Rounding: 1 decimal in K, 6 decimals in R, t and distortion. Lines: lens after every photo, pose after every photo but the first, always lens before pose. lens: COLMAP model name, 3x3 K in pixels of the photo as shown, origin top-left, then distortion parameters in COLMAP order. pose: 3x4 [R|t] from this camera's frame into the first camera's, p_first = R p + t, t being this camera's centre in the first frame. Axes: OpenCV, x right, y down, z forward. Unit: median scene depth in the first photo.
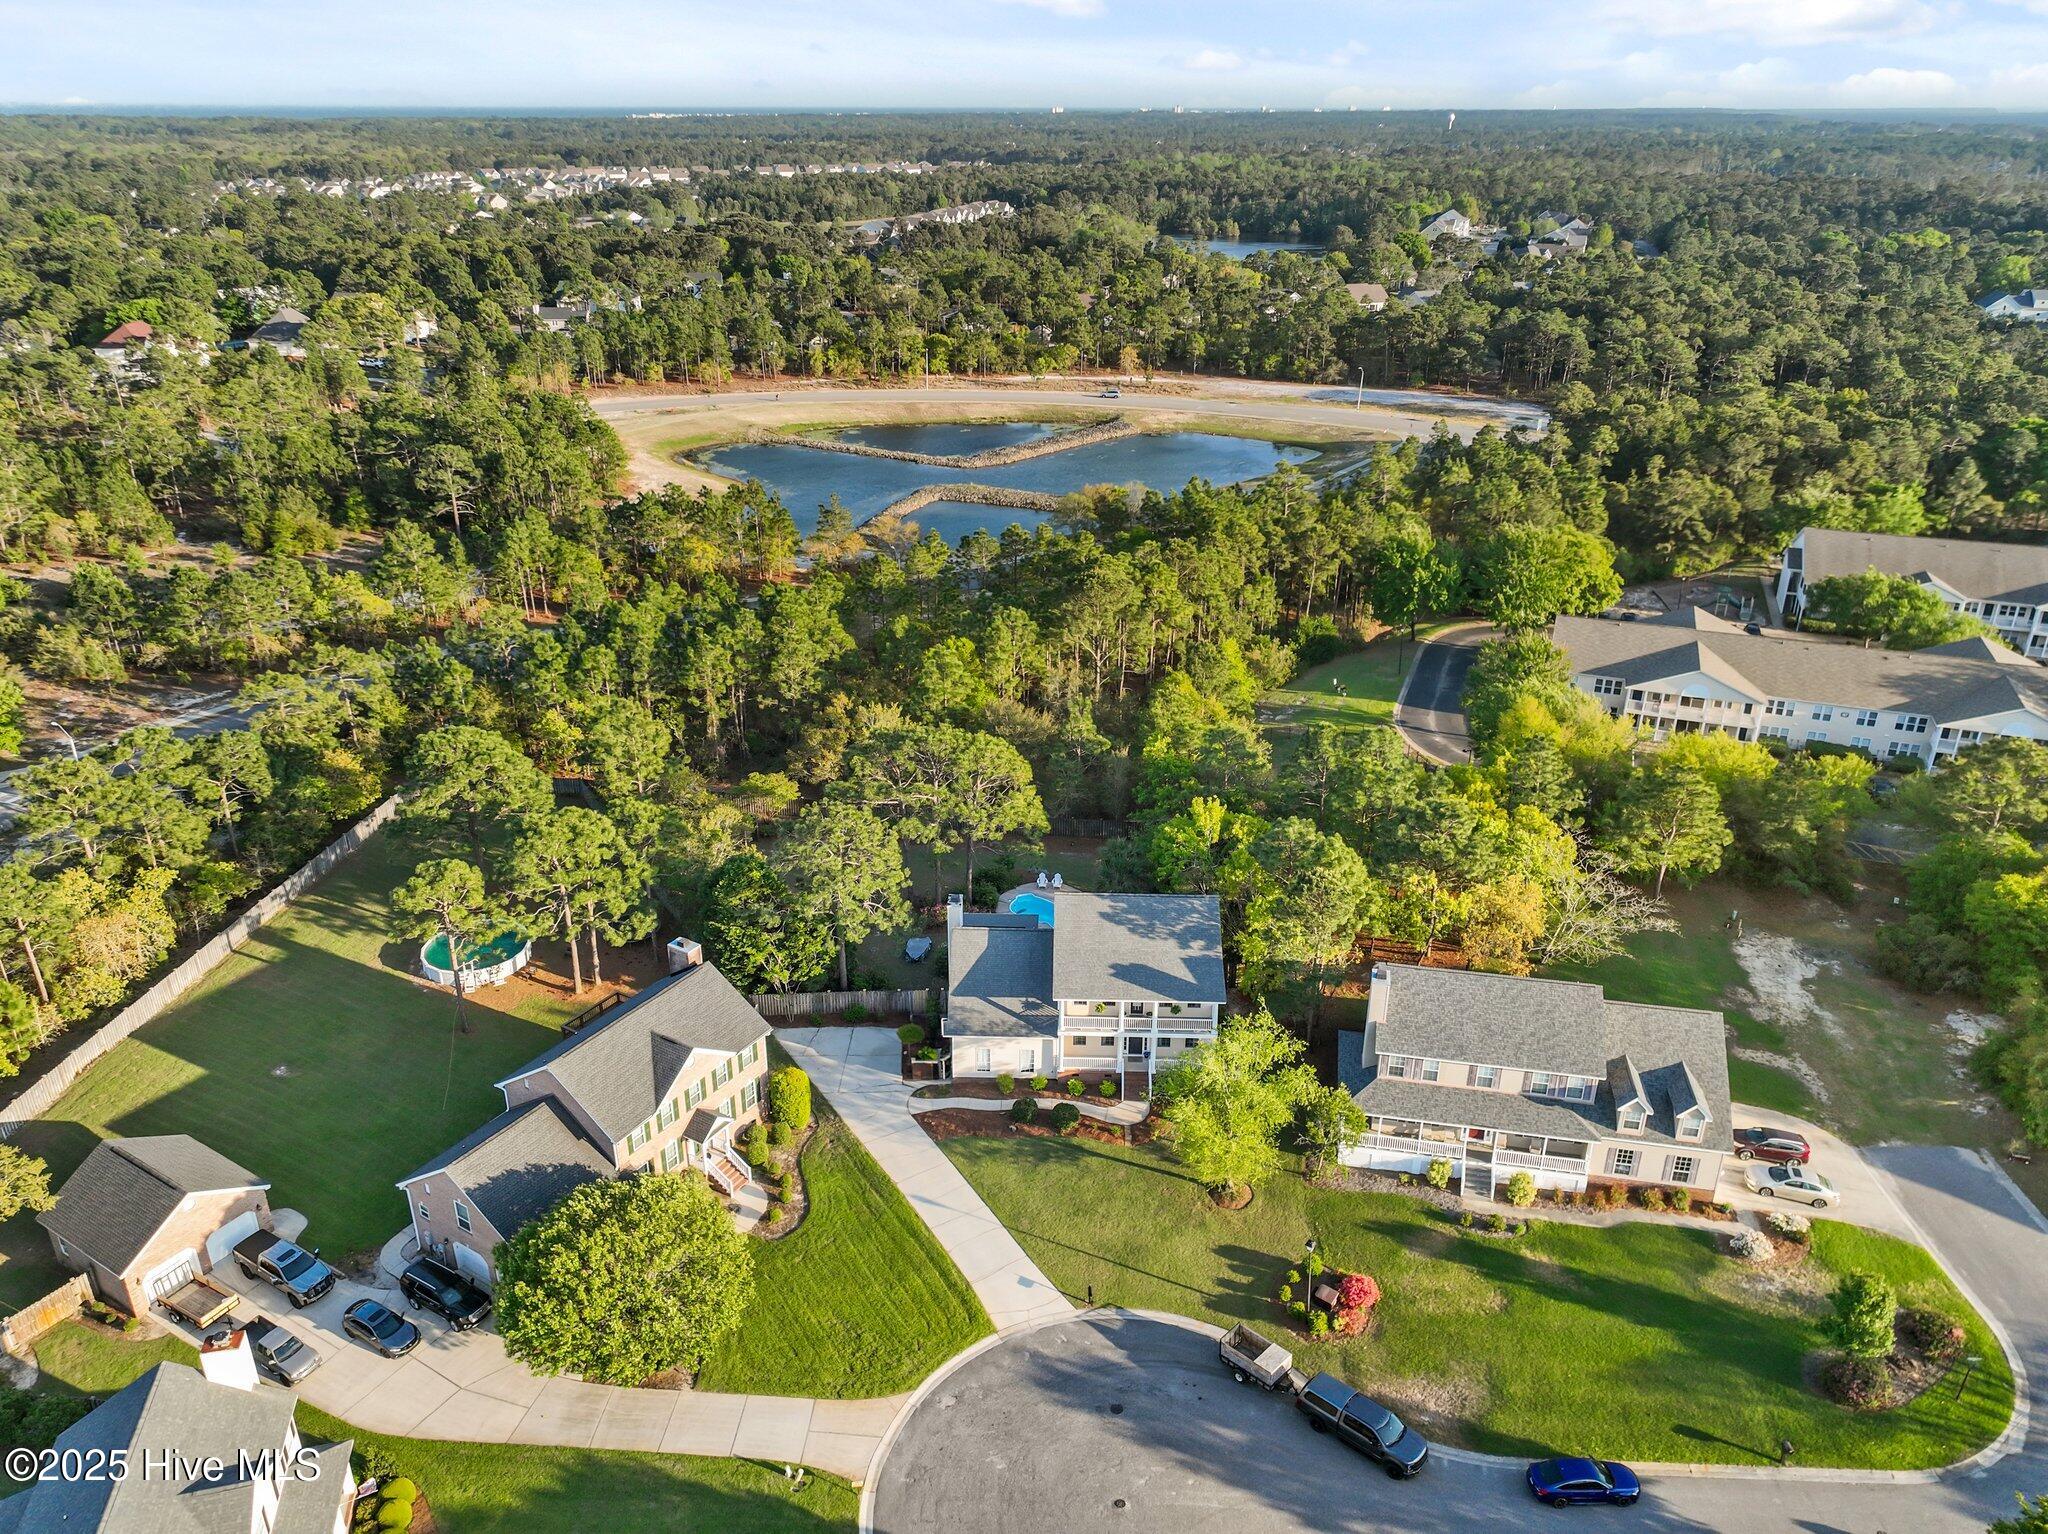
lens RADIAL K [[1483.5, 0, 1035.4], [0, 1483.5, 767.4], [0, 0, 1]] dist [-0.002823, -0.000794]
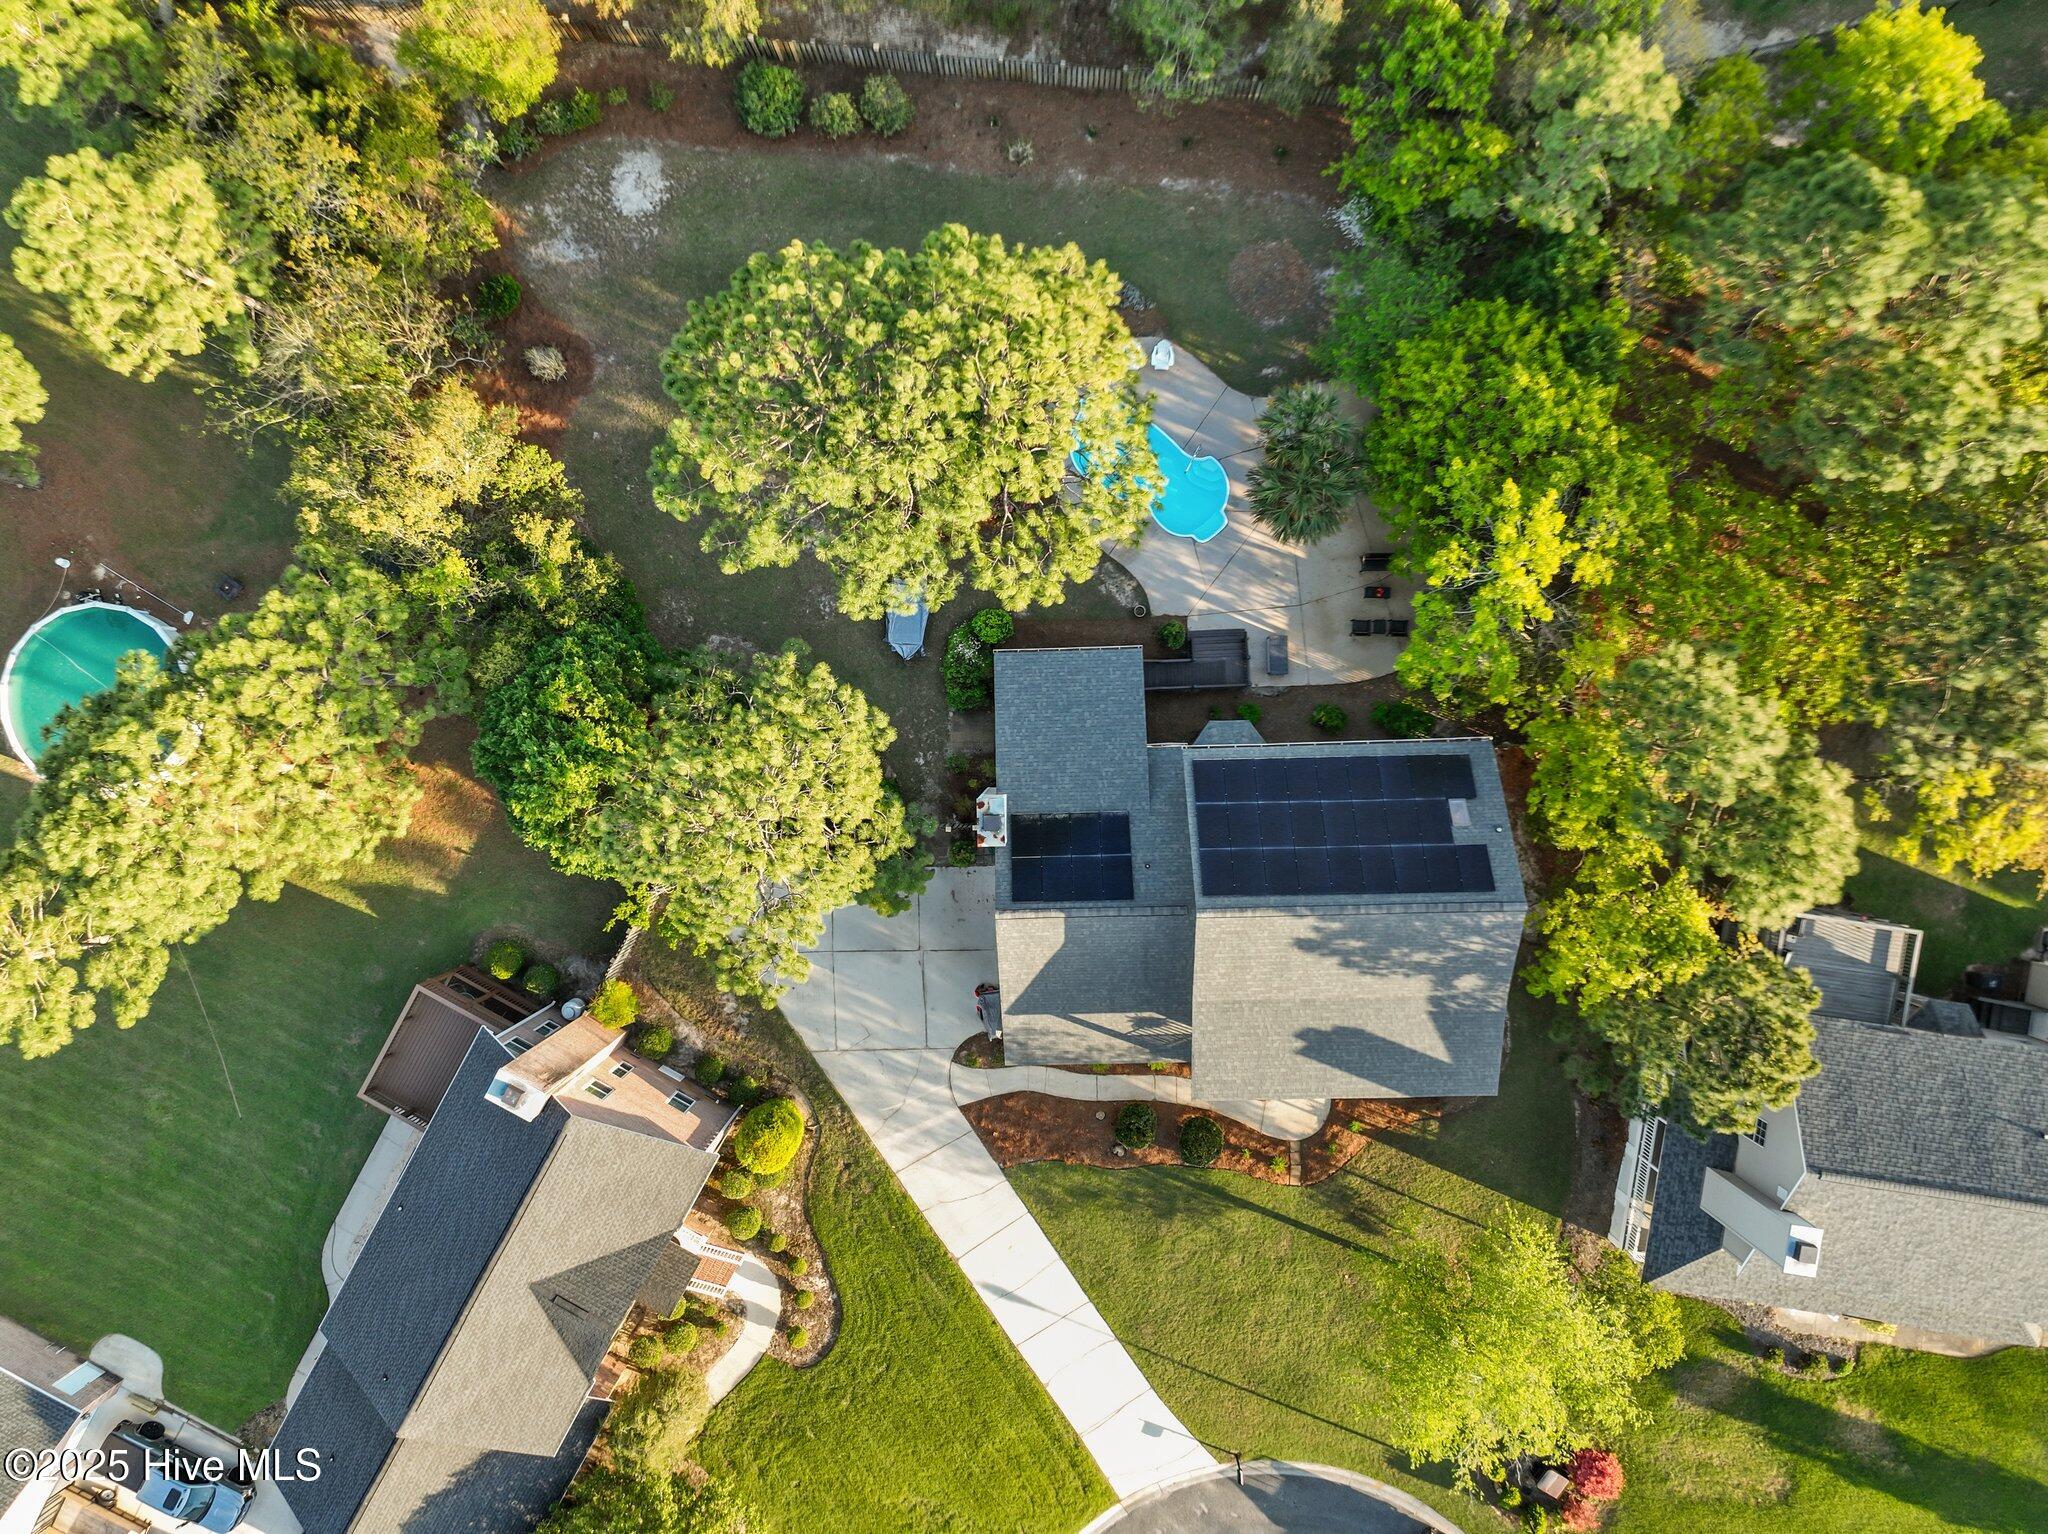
lens RADIAL K [[1483.5, 0, 1005.5], [0, 1483.5, 772.3], [0, 0, 1]] dist [-0.002823, -0.000794]
pose [[0.998215, -0.049859, -0.032872, -0.037241], [0.049454, 0.381565, 0.923018, -0.450344], [-0.033478, -0.922996, 0.383349, 0.950321]]
